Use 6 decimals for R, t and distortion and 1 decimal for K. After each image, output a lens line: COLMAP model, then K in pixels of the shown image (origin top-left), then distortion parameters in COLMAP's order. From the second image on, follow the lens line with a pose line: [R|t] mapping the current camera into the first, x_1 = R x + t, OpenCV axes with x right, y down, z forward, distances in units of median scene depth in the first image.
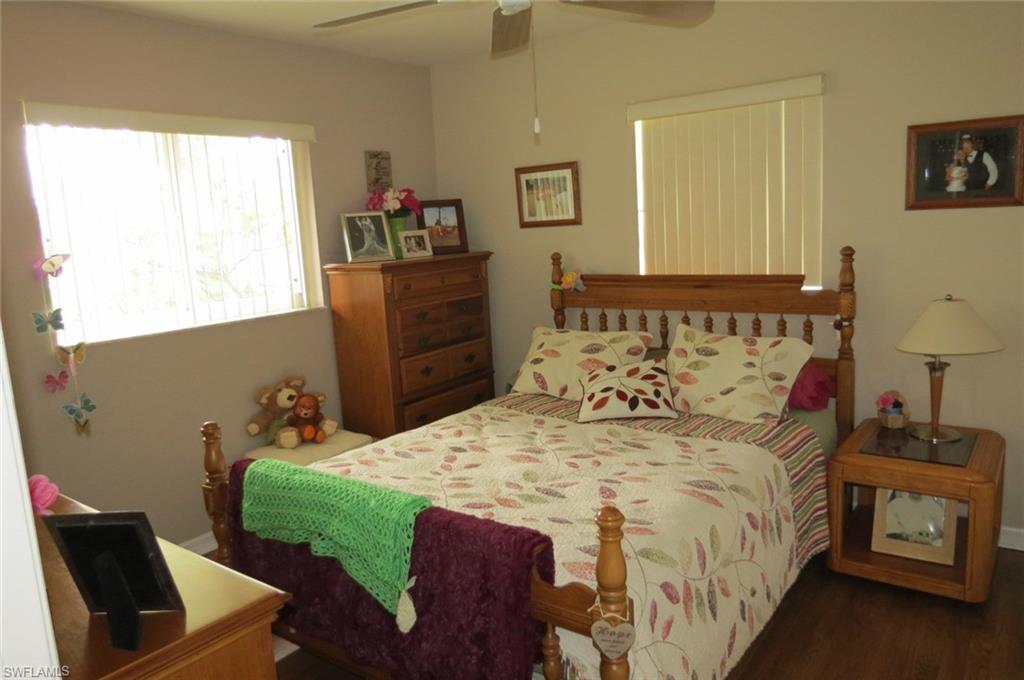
lens RADIAL K [[724.1, 0, 511.6], [0, 724.1, 340.0], [0, 0, 1]] dist [-0.031092, 0.004505]
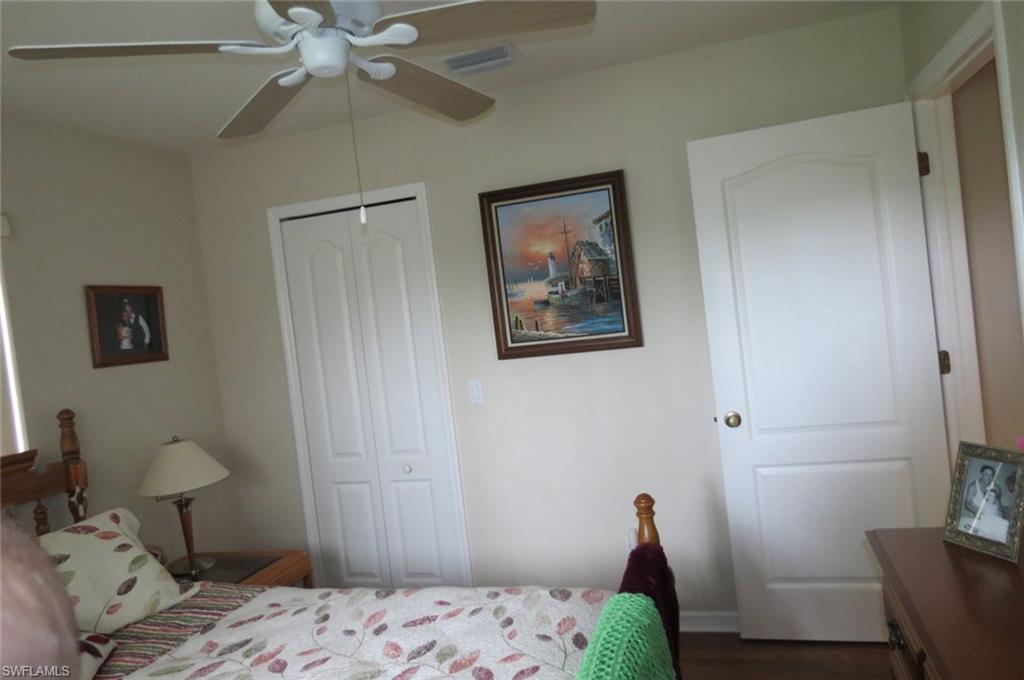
lens RADIAL K [[724.1, 0, 510.7], [0, 724.1, 337.4], [0, 0, 1]] dist [-0.031092, 0.004505]
pose [[-0.334223, 0.076076, 0.939419, -0.599839], [0.286739, 0.957696, 0.024459, -0.088550], [-0.897817, 0.277543, -0.341898, 0.869672]]
